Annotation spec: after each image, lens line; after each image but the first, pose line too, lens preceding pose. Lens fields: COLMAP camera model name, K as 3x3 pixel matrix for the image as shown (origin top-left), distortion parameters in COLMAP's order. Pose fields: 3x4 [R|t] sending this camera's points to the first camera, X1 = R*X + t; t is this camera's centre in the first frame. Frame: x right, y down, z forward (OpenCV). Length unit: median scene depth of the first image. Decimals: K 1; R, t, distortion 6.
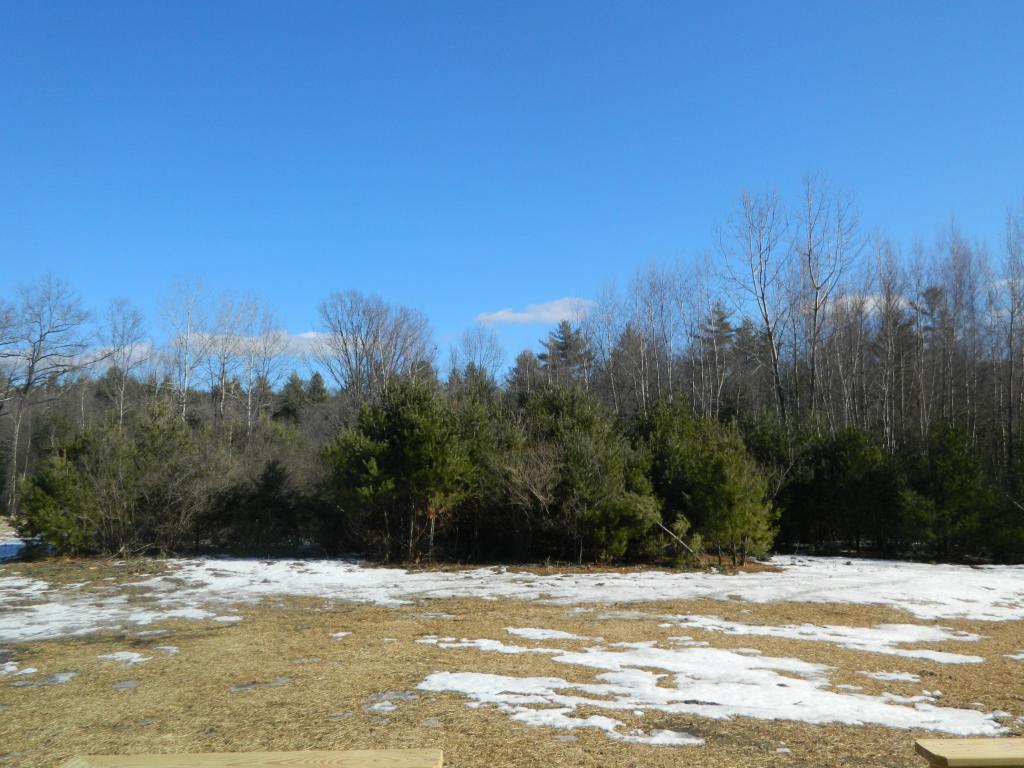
lens RADIAL K [[873.2, 0, 512.9], [0, 873.2, 383.6], [0, 0, 1]] dist [0.032584, -0.012697]
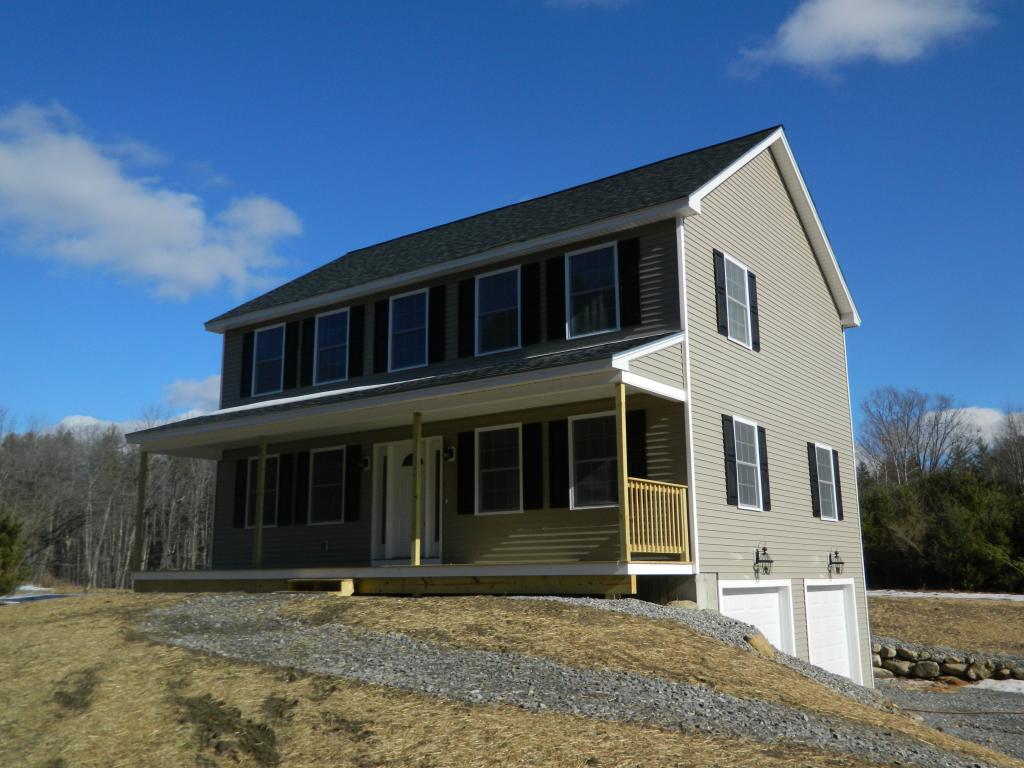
lens RADIAL K [[910.4, 0, 514.2], [0, 910.4, 382.1], [0, 0, 1]] dist [-0.019229, -0.008863]
pose [[0.792685, -0.113016, -0.599064, 0.452886], [0.054890, 0.991906, -0.114497, -0.016646], [0.607155, 0.057877, 0.792472, -0.745516]]
